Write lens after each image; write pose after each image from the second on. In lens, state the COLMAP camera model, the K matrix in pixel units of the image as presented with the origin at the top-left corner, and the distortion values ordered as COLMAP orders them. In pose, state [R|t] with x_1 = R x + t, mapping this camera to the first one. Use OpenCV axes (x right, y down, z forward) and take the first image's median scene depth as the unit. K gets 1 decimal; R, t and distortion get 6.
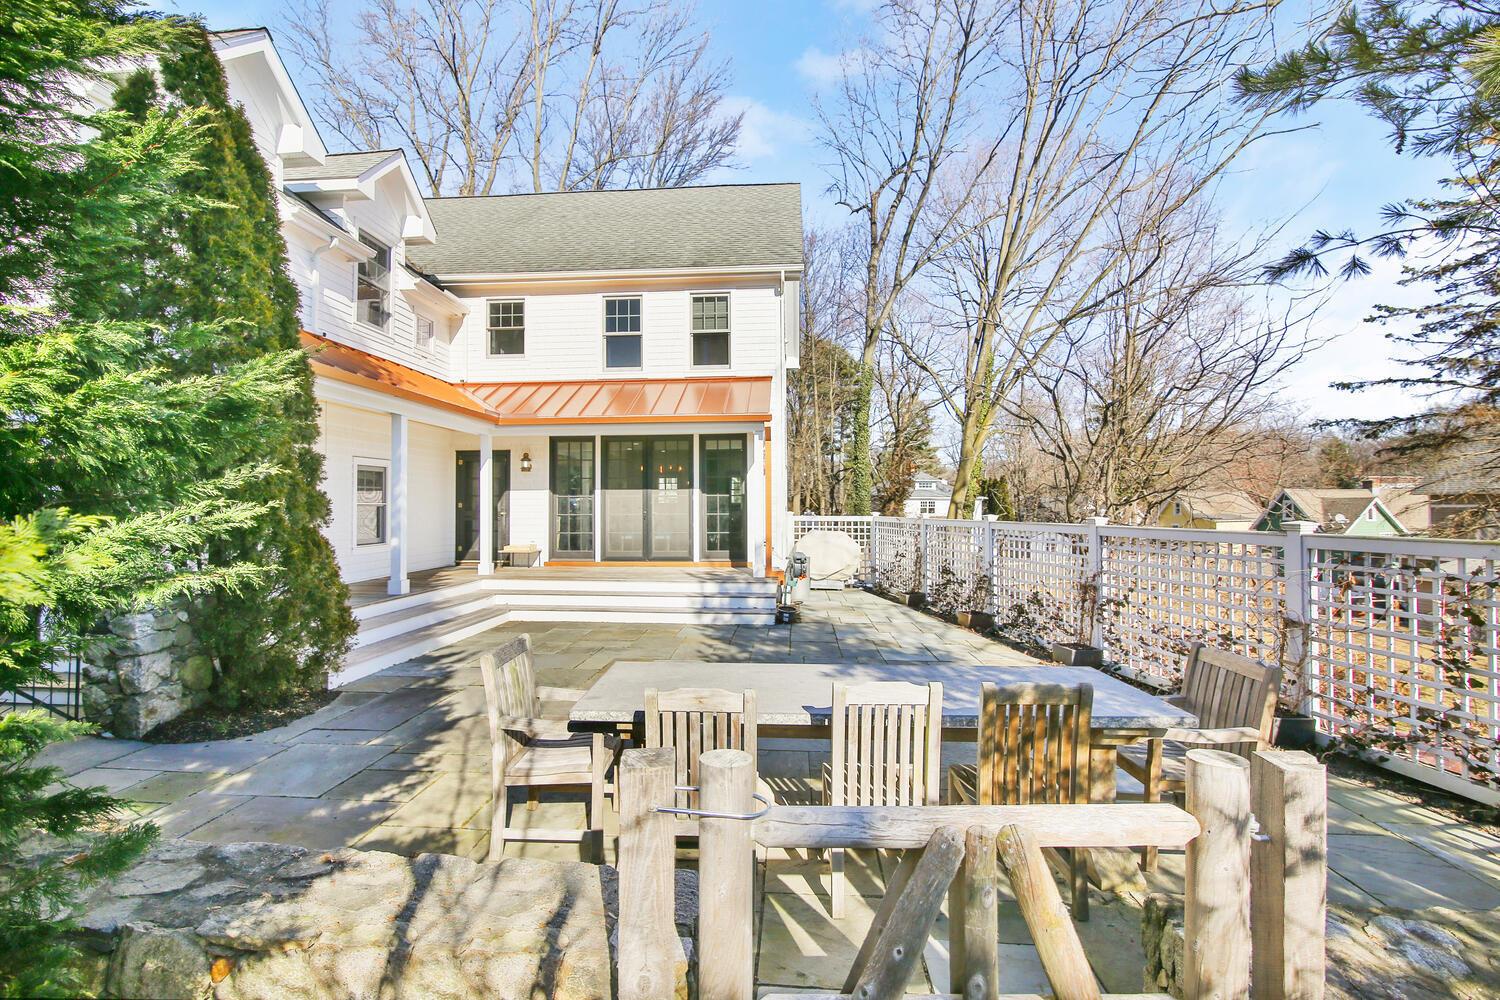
lens RADIAL K [[700.3, 0, 746.1], [0, 700.3, 499.1], [0, 0, 1]] dist [-0.017109, 0.000129]
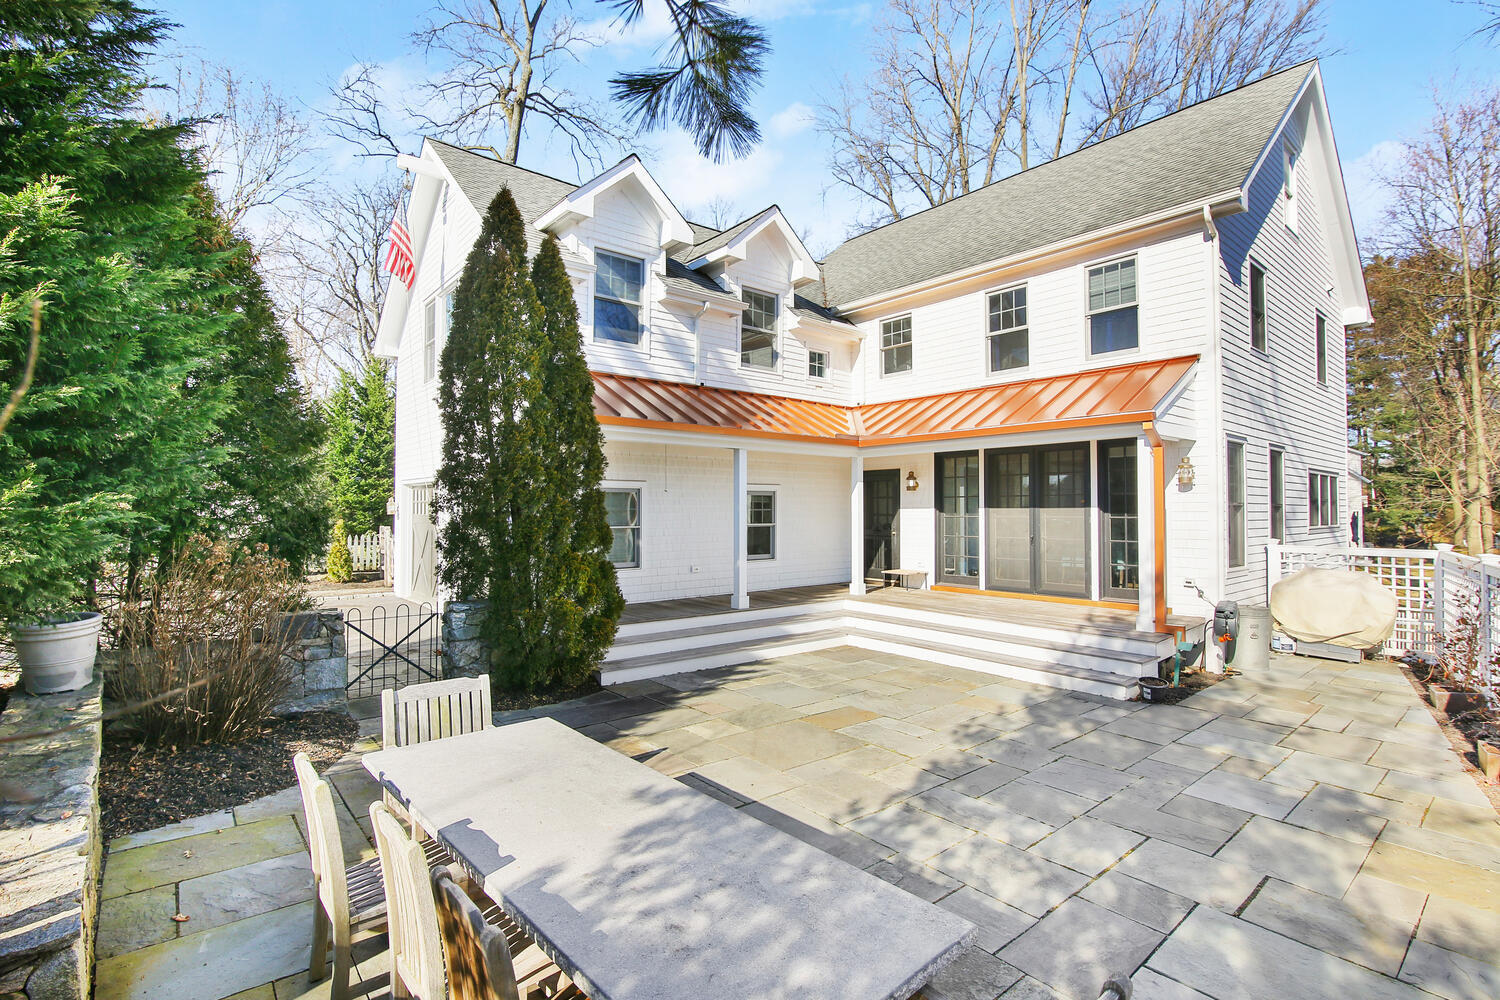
lens RADIAL K [[700.3, 0, 736.9], [0, 700.3, 498.9], [0, 0, 1]] dist [-0.017109, 0.000129]
pose [[0.697709, -0.010518, -0.716304, 0.211749], [0.005098, 0.999940, -0.009716, -0.019415], [0.716363, 0.003127, 0.697720, 0.149115]]
